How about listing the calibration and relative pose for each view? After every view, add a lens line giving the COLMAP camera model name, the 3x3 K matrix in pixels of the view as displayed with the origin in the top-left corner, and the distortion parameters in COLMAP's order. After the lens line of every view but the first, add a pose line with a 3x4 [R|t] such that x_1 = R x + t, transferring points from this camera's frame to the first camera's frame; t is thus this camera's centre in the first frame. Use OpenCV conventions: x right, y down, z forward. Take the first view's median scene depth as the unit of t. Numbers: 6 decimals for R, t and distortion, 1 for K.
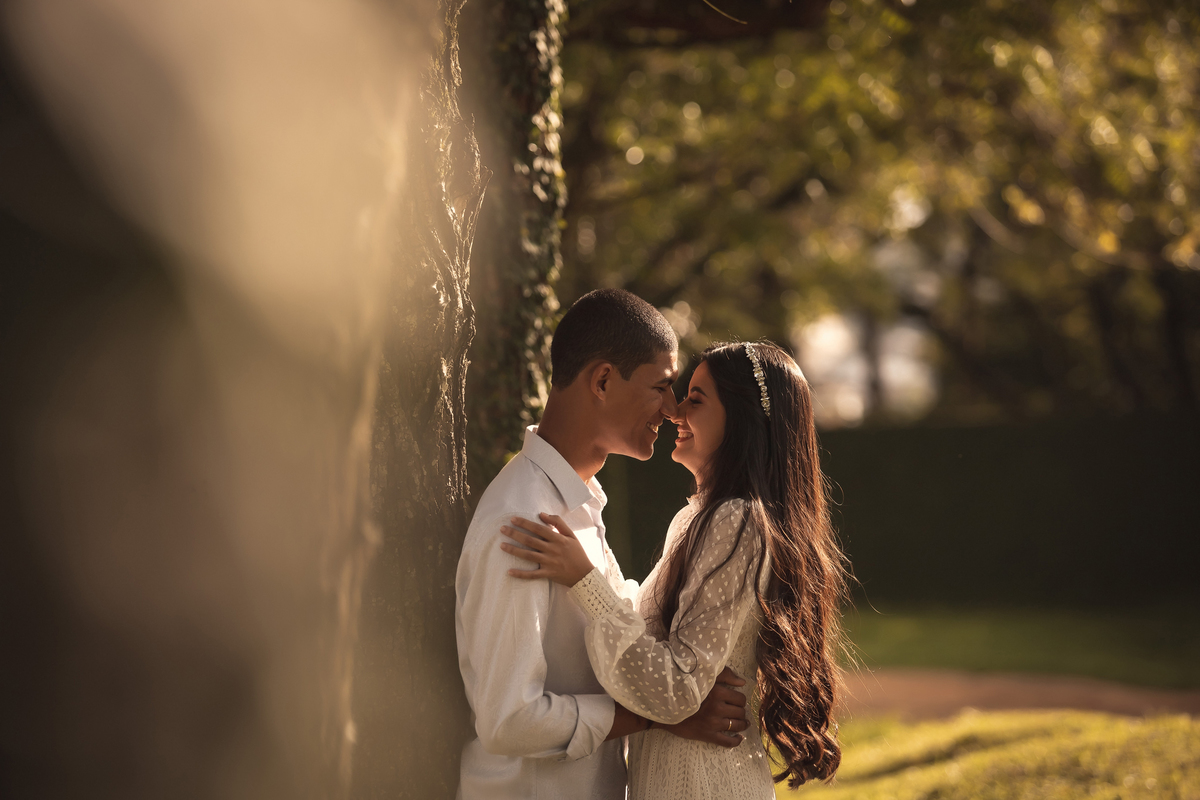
lens RADIAL K [[4716.3, 0, 599.2], [0, 4716.3, 399.6], [0, 0, 1]] dist [-0.252107, 0.000000]
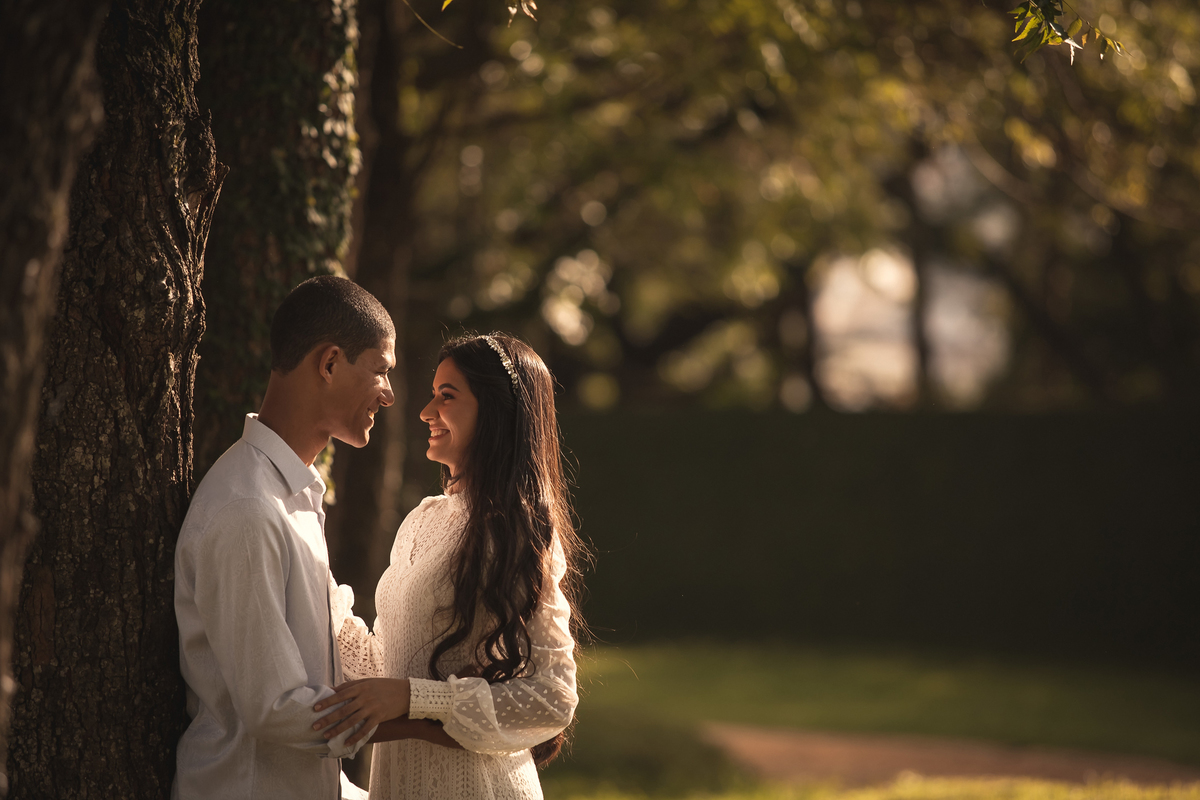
lens RADIAL K [[6867.6, 0, 601.5], [0, 6867.6, 391.9], [0, 0, 1]] dist [0.910482, 0.000000]
pose [[0.999386, 0.035022, 0.001153, 0.049672], [-0.035028, 0.999368, 0.006005, -0.010871], [-0.000941, -0.006041, 0.999981, -0.408150]]
